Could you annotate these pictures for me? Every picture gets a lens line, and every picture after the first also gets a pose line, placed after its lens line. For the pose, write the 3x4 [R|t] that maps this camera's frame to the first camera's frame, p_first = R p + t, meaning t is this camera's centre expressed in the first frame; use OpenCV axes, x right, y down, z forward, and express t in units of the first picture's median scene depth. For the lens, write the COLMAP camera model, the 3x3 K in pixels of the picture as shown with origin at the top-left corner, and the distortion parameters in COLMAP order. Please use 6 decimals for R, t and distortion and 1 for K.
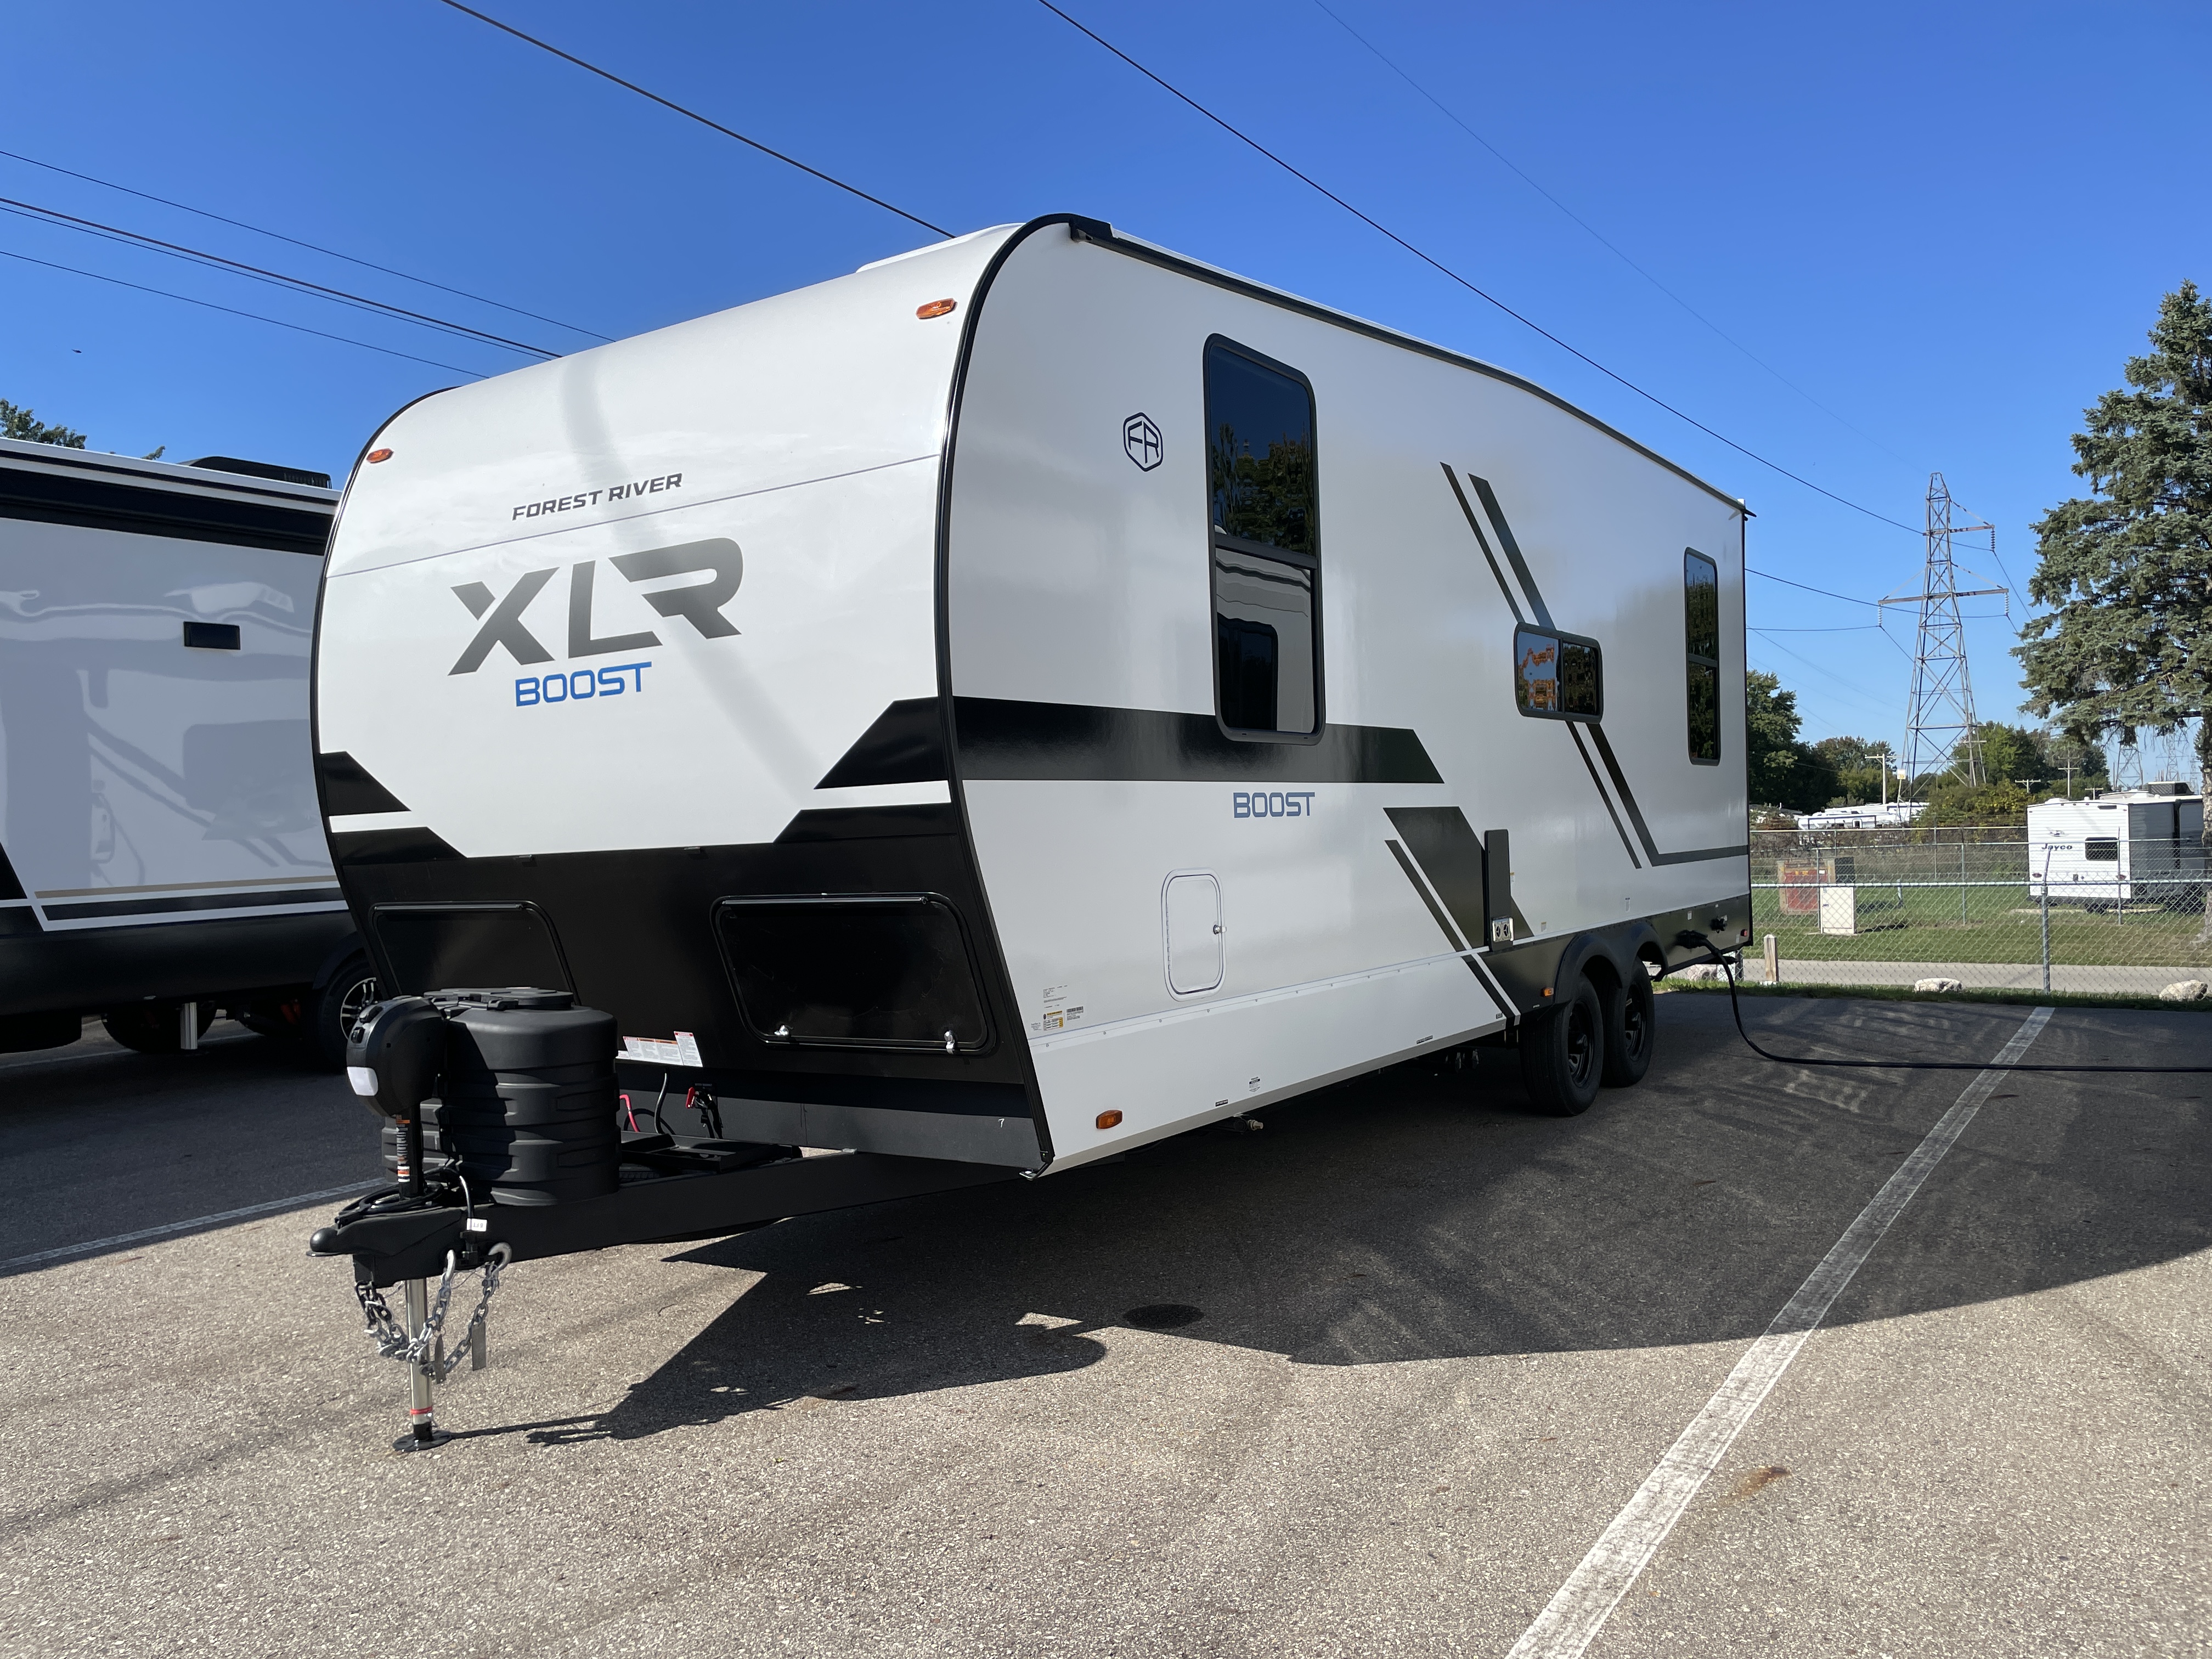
lens RADIAL K [[1691.5, 0, 1148.4], [0, 1691.5, 821.3], [0, 0, 1]] dist [0.072342, -0.001835]
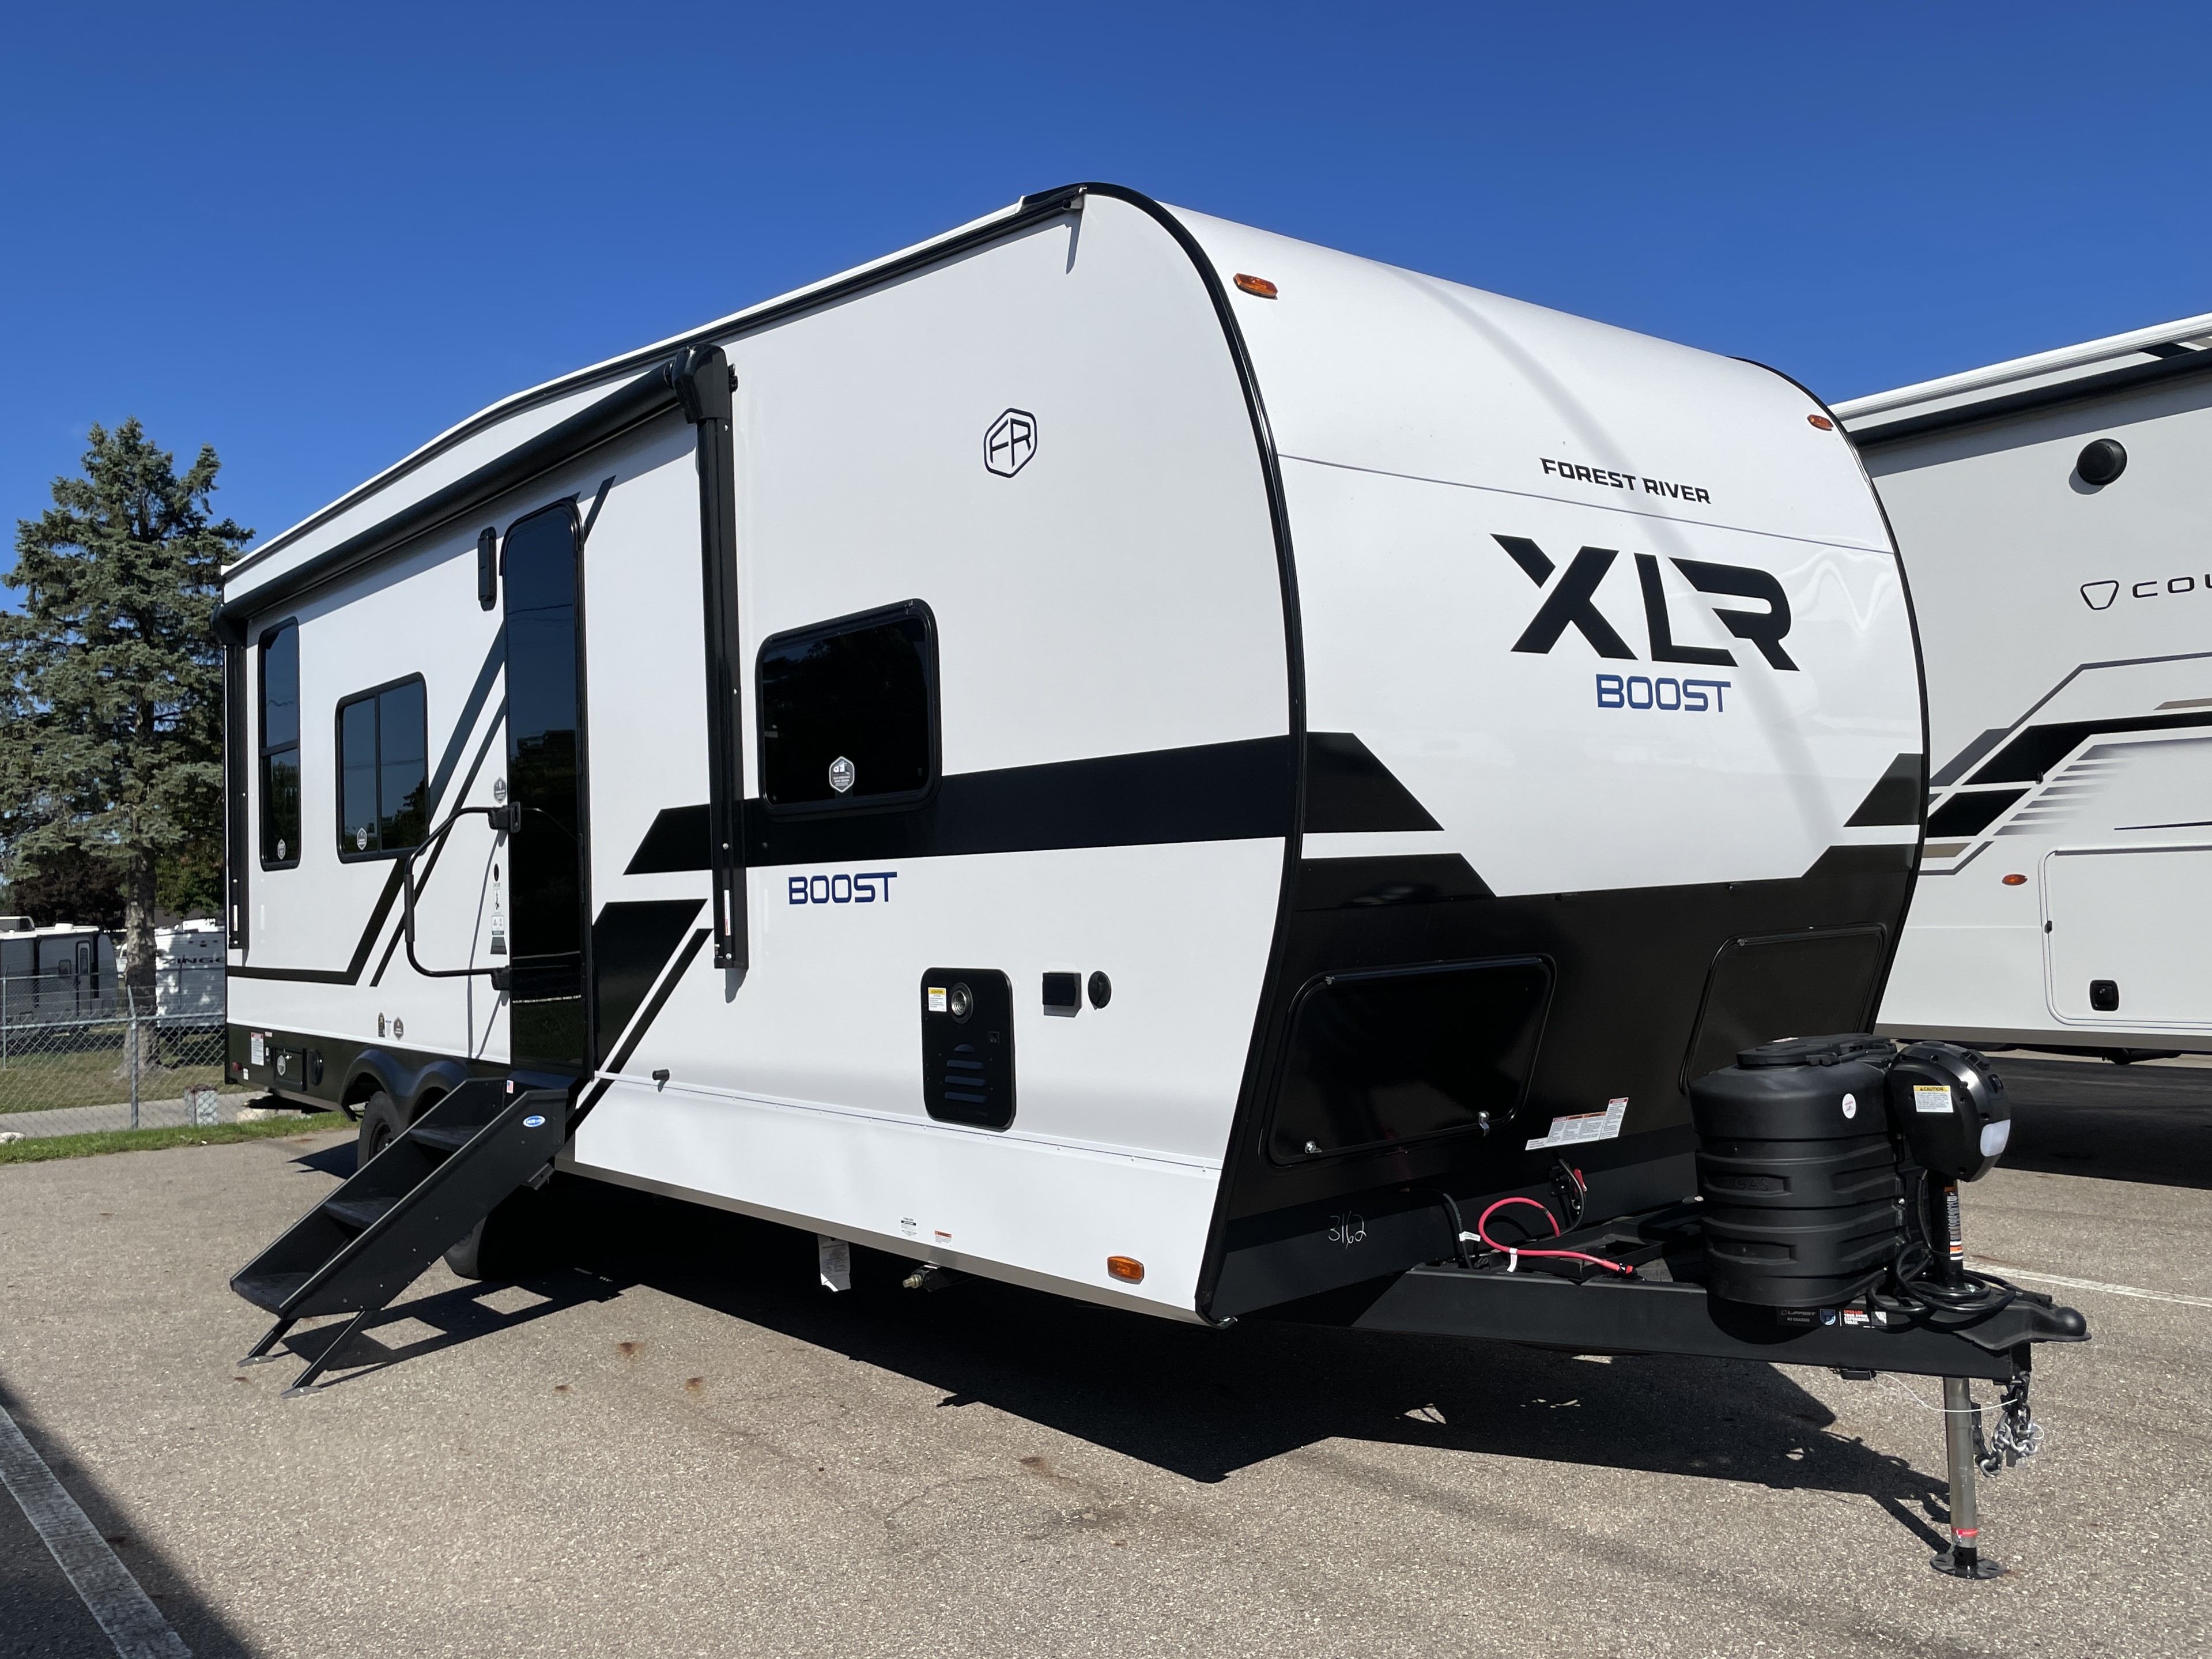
lens RADIAL K [[1691.7, 0, 1148.4], [0, 1691.7, 821.3], [0, 0, 1]] dist [0.072342, -0.001835]
pose [[0.310924, 0.062231, 0.948395, -1.199336], [0.025632, 0.996942, -0.073819, 0.040579], [-0.950089, 0.047261, 0.308378, 0.960478]]
